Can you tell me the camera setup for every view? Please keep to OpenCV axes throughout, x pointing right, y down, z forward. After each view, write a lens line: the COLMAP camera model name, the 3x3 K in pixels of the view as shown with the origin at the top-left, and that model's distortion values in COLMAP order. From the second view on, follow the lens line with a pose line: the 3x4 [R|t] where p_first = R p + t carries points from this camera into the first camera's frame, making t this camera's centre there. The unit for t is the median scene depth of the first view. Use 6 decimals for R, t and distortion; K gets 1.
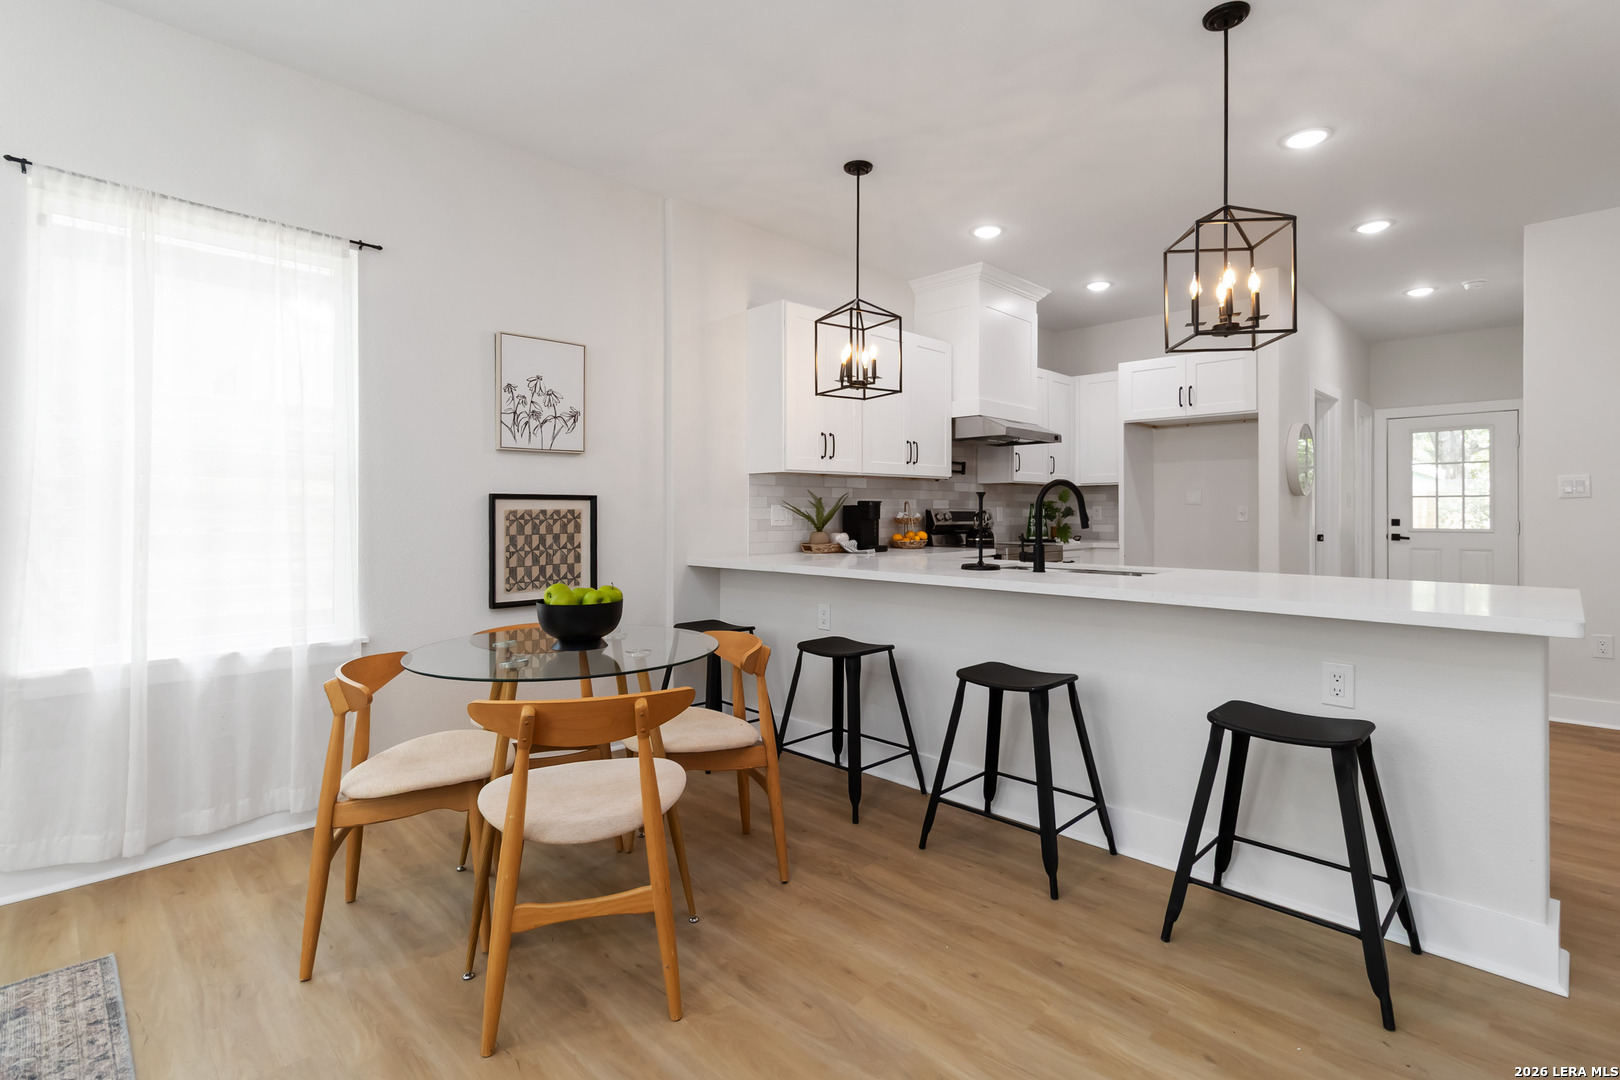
lens RADIAL K [[763.2, 0, 828.9], [0, 763.2, 511.9], [0, 0, 1]] dist [-0.006899, 0.000098]
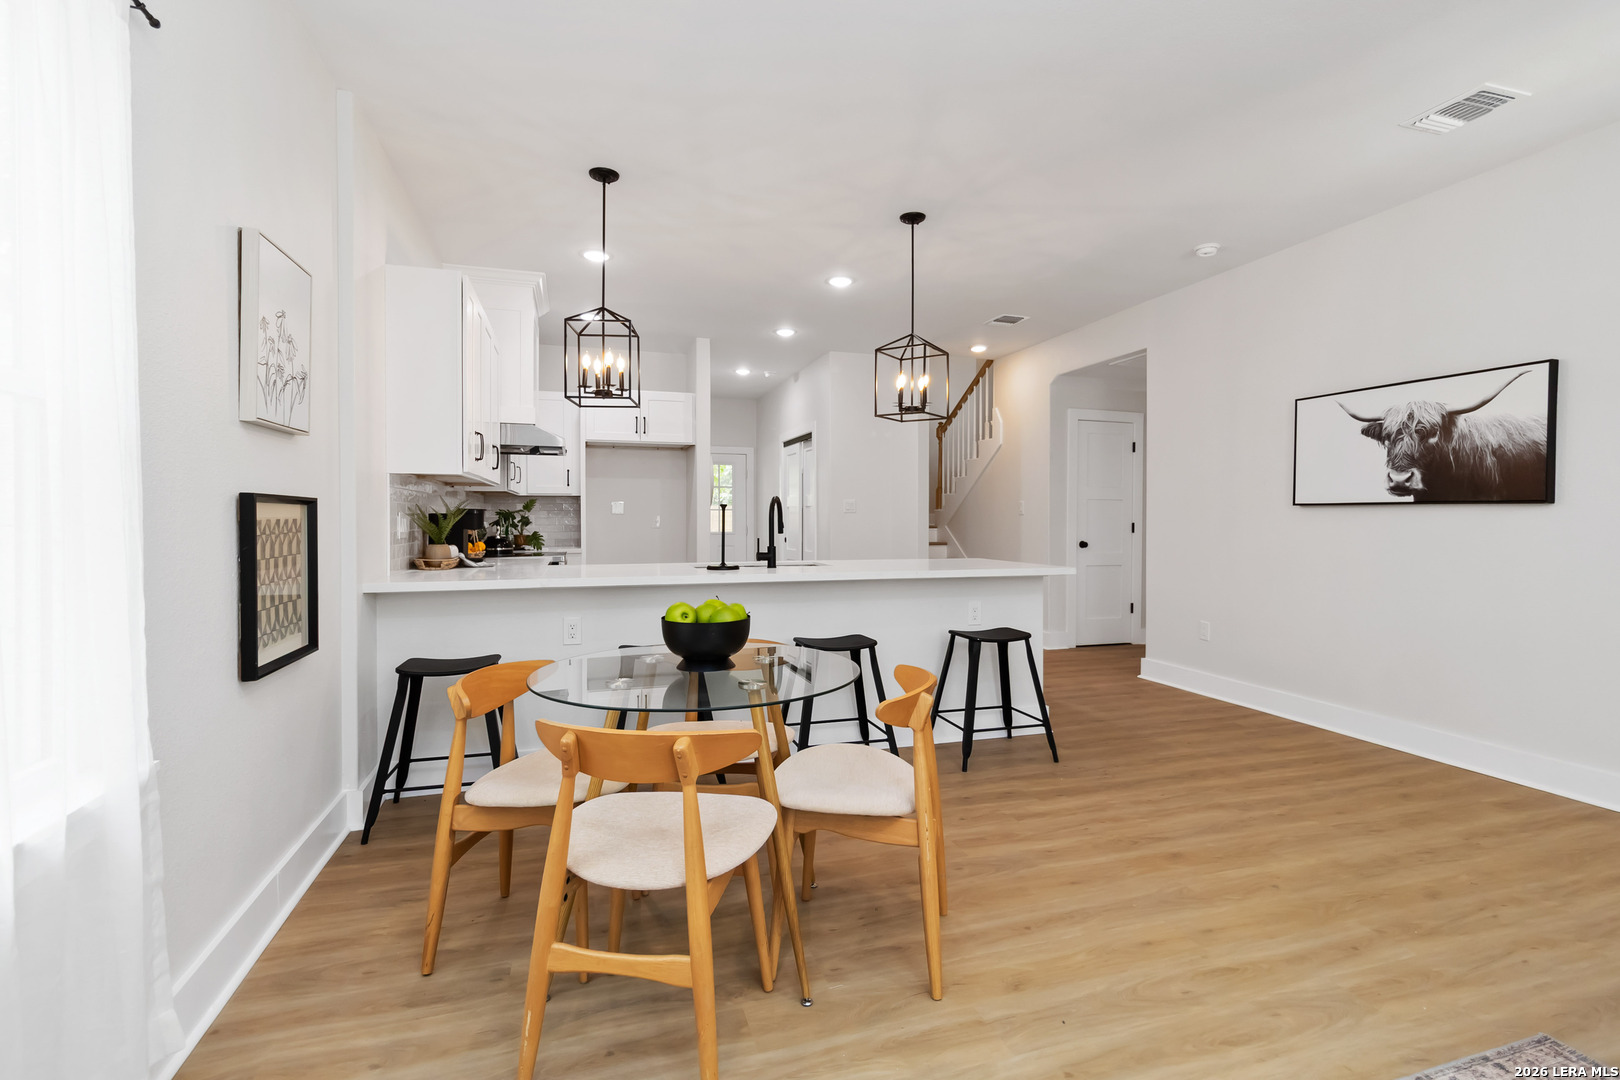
lens RADIAL K [[746.7, 0, 810.0], [0, 746.7, 540.0], [0, 0, 1]] dist [-0.002164, 0.000383]
pose [[0.477201, -0.022881, 0.878496, -0.730331], [-0.001582, 0.999637, 0.026895, -0.003026], [-0.878793, -0.014224, 0.476991, 0.310414]]
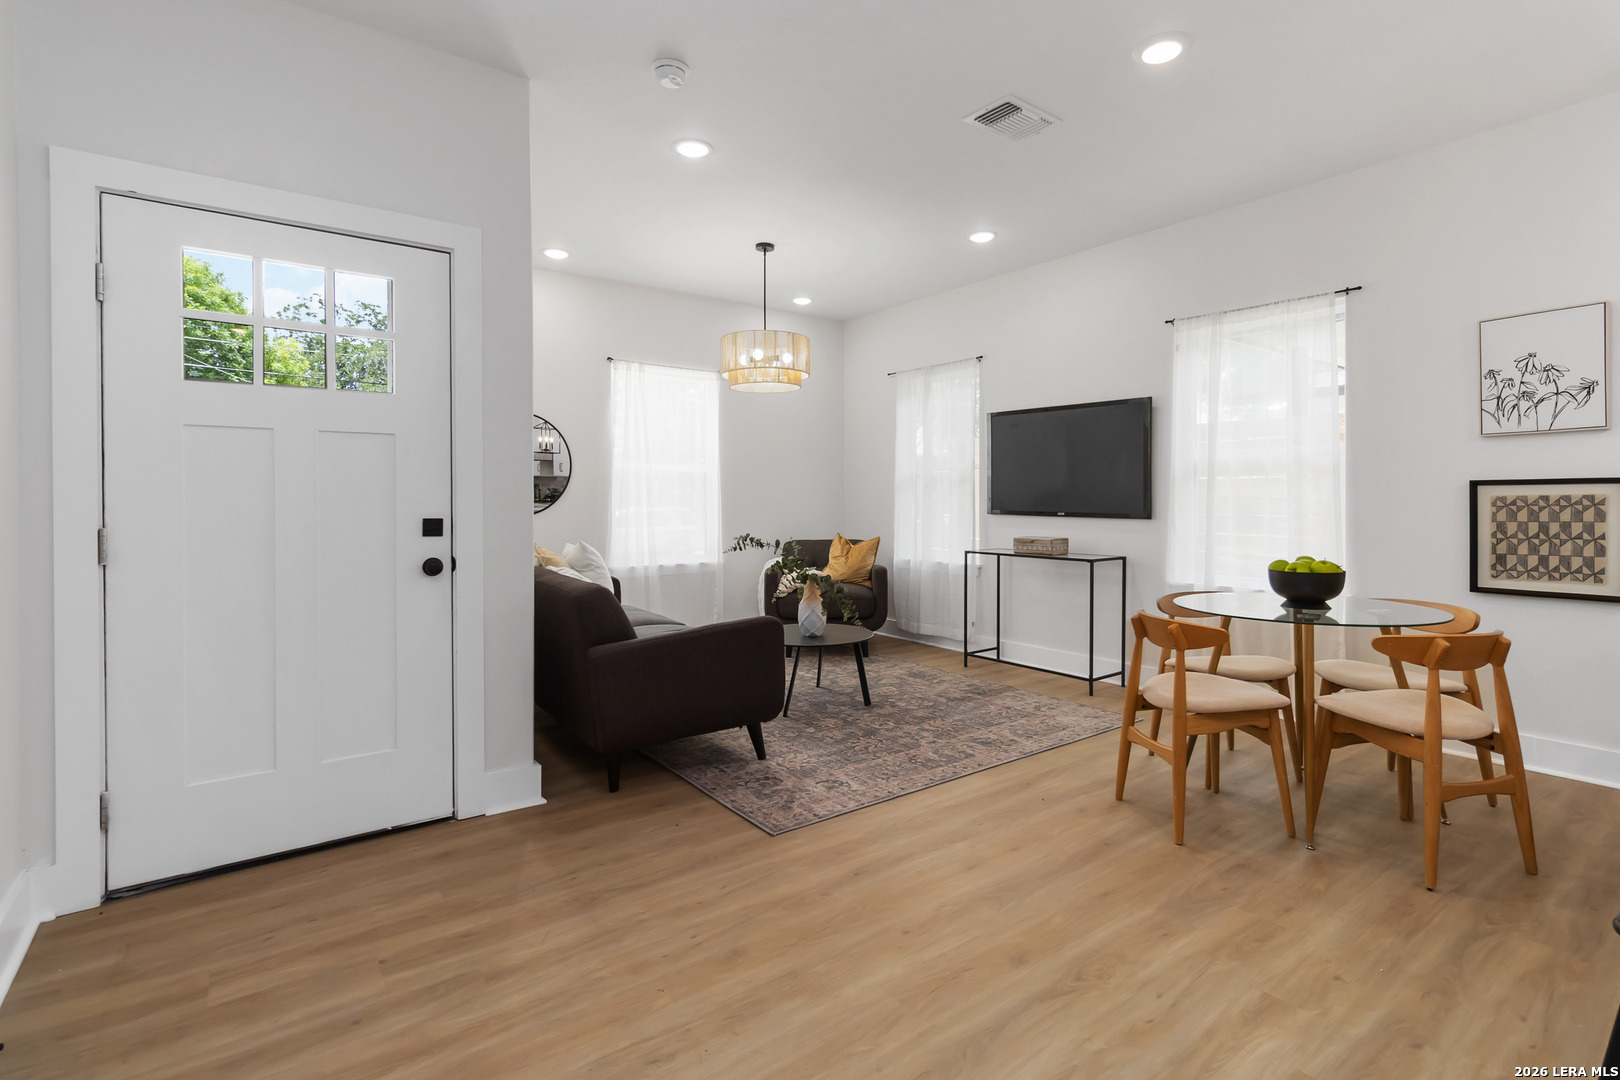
lens RADIAL K [[766.7, 0, 807.6], [0, 766.7, 502.9], [0, 0, 1]] dist [0.002852, 0.000537]
pose [[-0.174185, 0.004335, -0.984703, 0.717037], [0.006442, 0.999974, 0.003262, -0.002604], [0.984692, -0.005775, -0.174208, 0.286511]]
